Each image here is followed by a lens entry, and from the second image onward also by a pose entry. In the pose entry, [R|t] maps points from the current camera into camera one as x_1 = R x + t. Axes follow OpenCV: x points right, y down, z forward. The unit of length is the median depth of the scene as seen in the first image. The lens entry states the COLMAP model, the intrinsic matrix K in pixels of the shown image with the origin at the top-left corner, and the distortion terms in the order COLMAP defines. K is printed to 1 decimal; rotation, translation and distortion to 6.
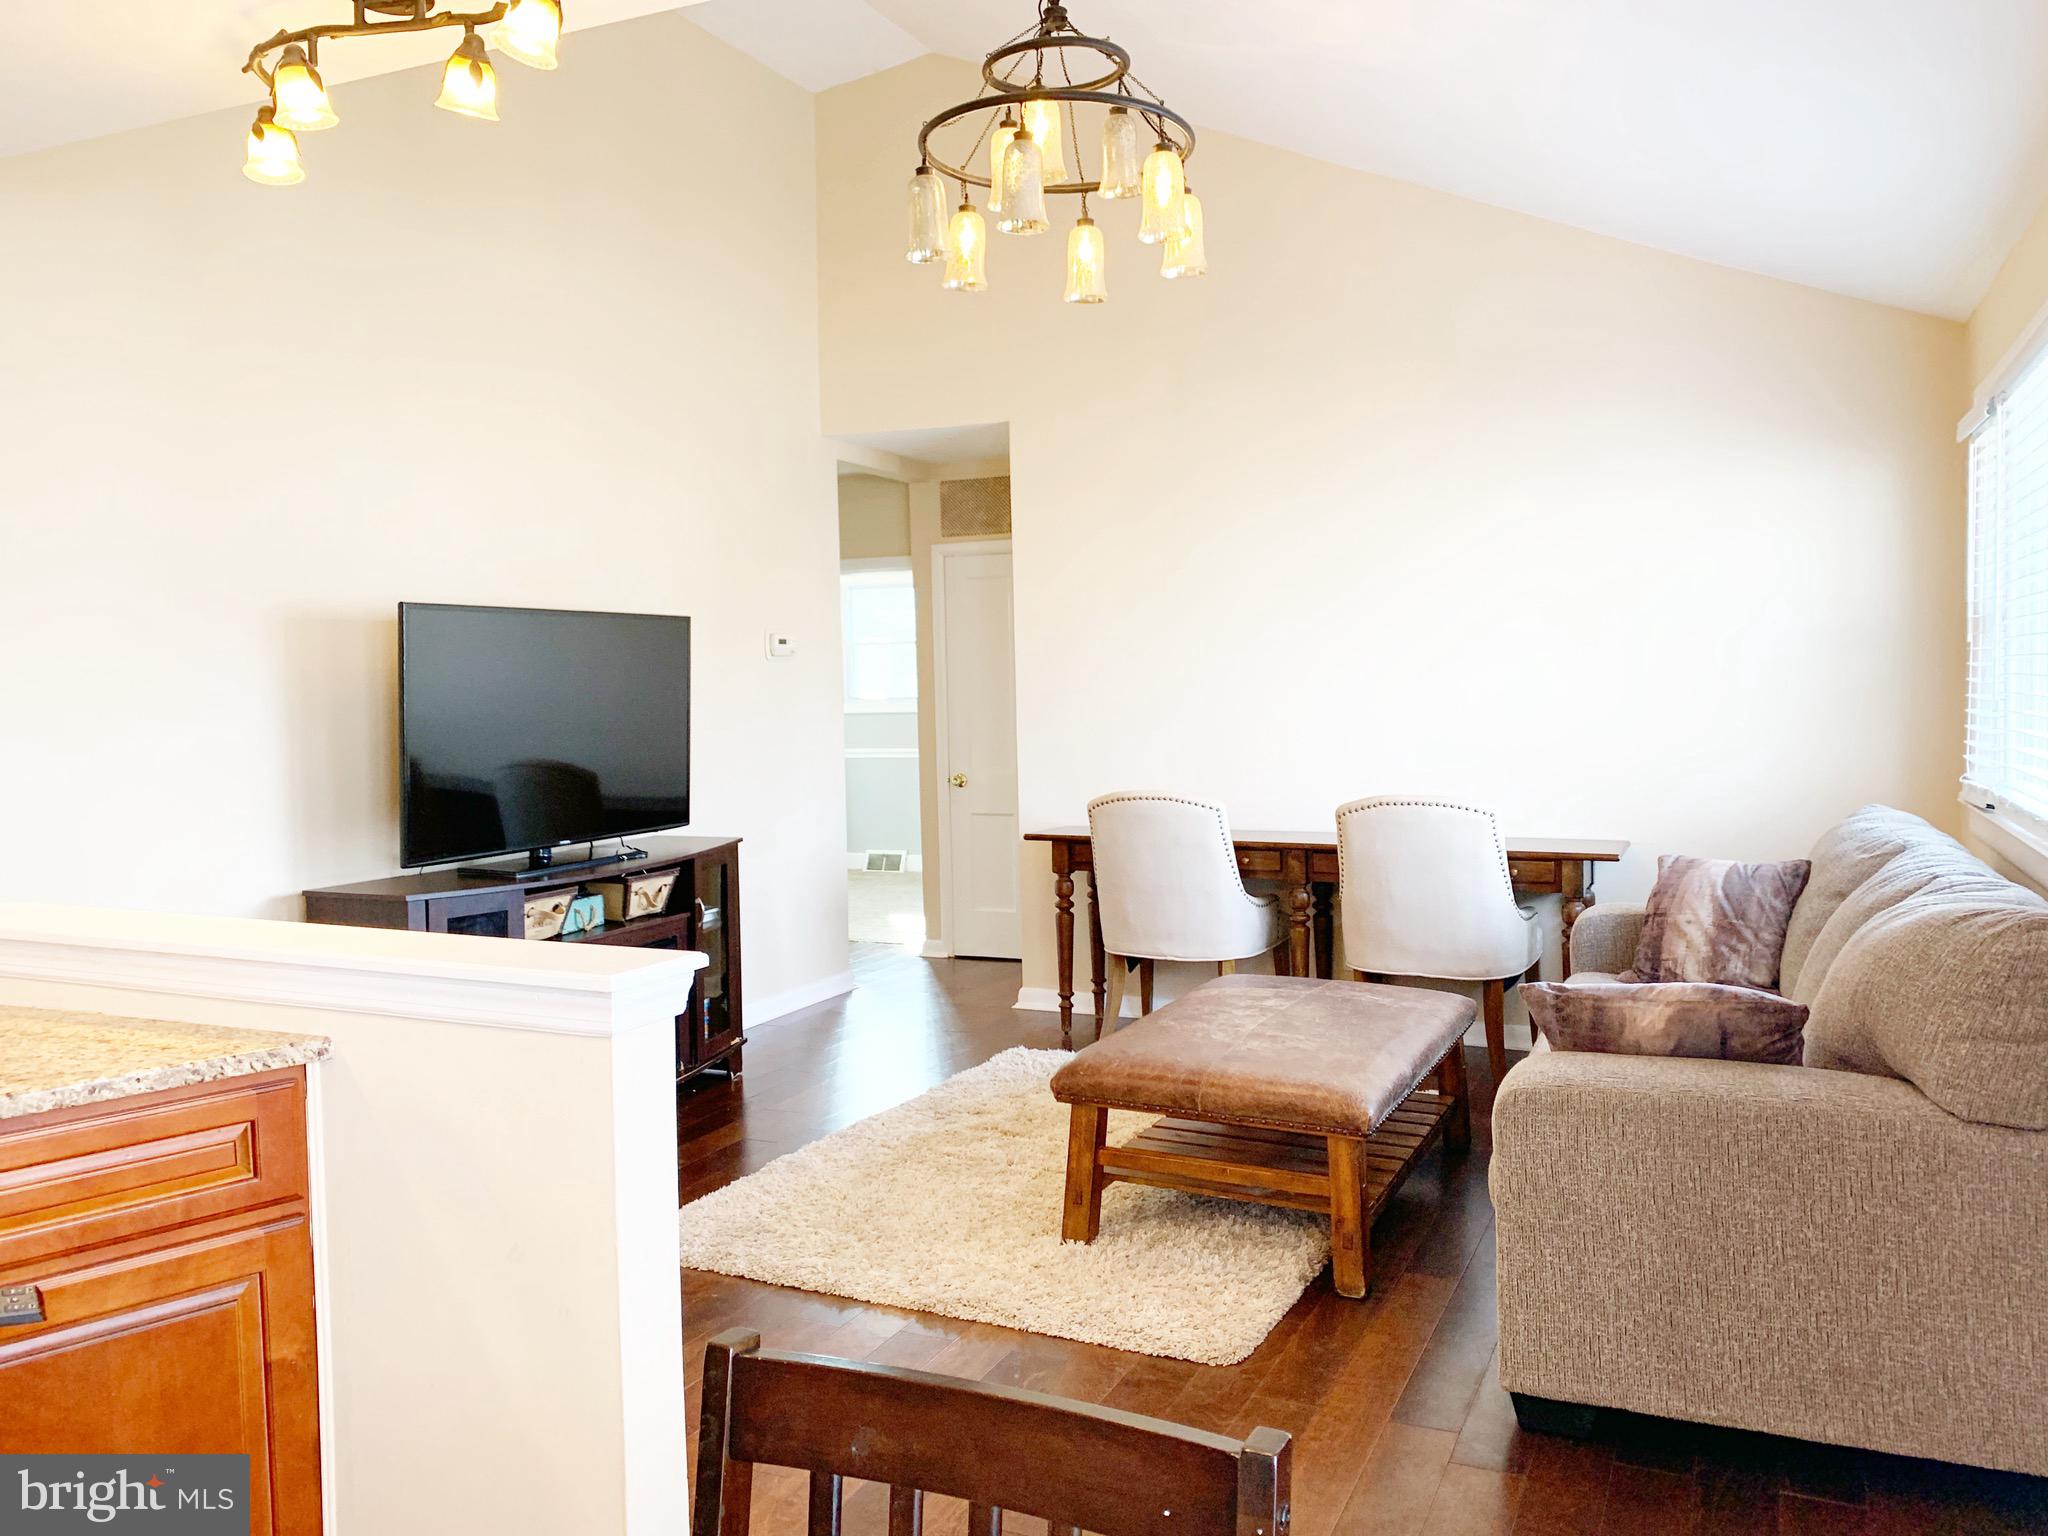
lens RADIAL K [[1584.6, 0, 1024.0], [0, 1584.6, 768.0], [0, 0, 1]] dist [0.126524, -0.312429]
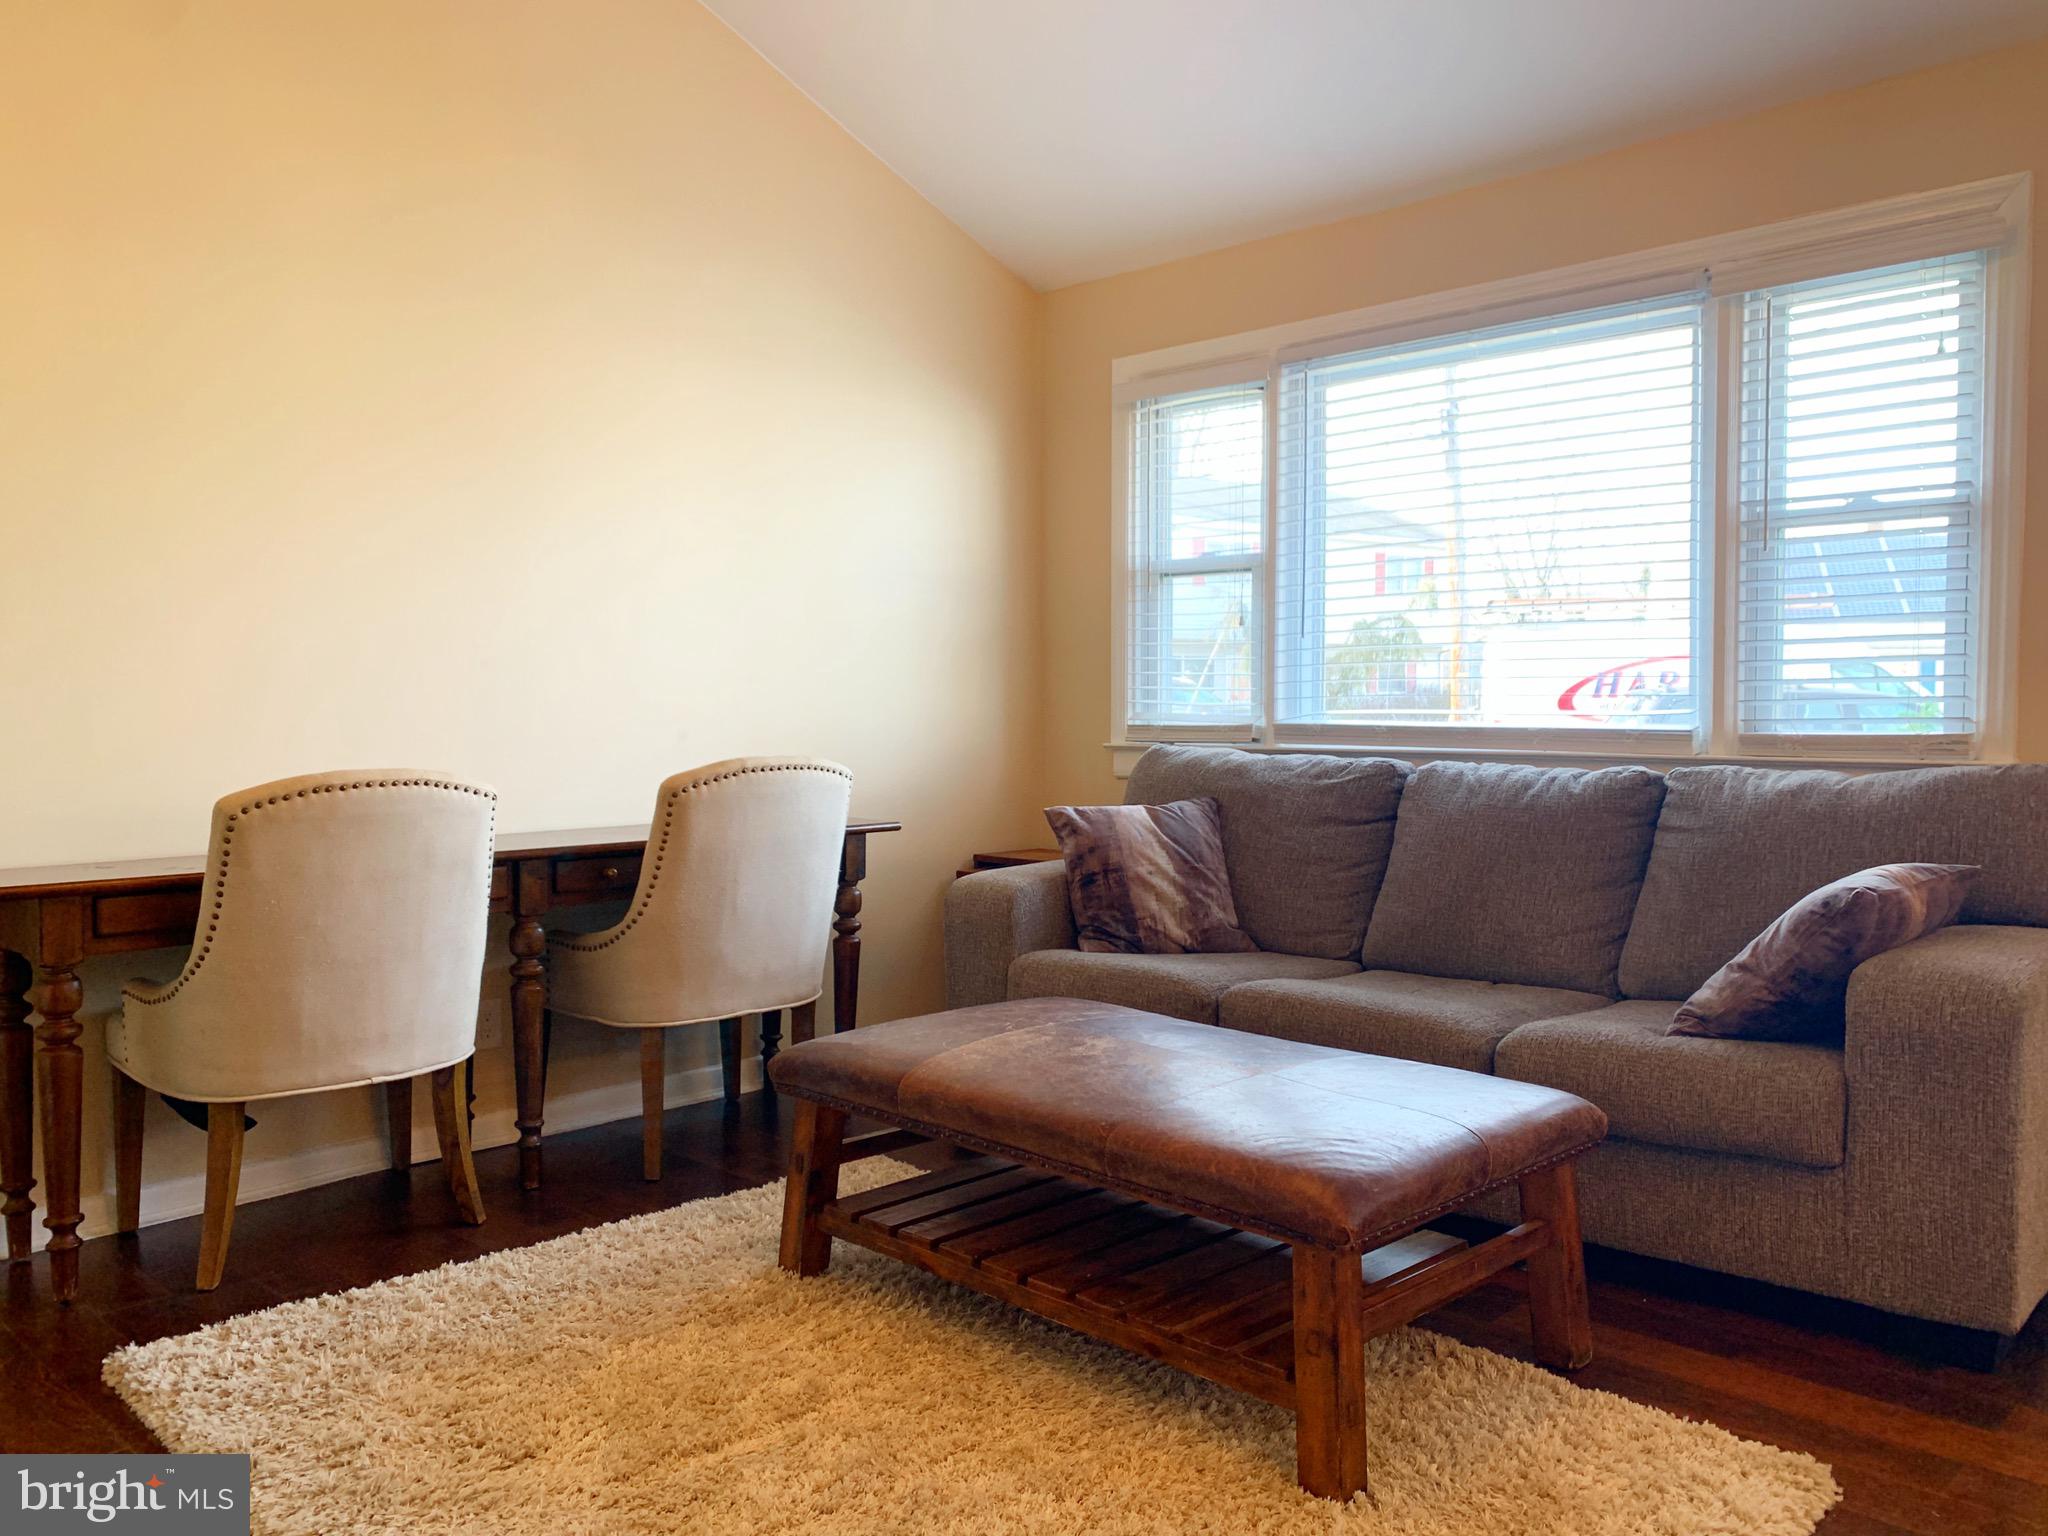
lens RADIAL K [[1564.8, 0, 1018.7], [0, 1564.8, 745.9], [0, 0, 1]] dist [0.015635, -0.011668]
pose [[0.323883, -0.010704, 0.946037, -0.445141], [0.051521, 0.998652, -0.006339, 0.026089], [-0.944693, 0.050793, 0.323998, 0.781961]]
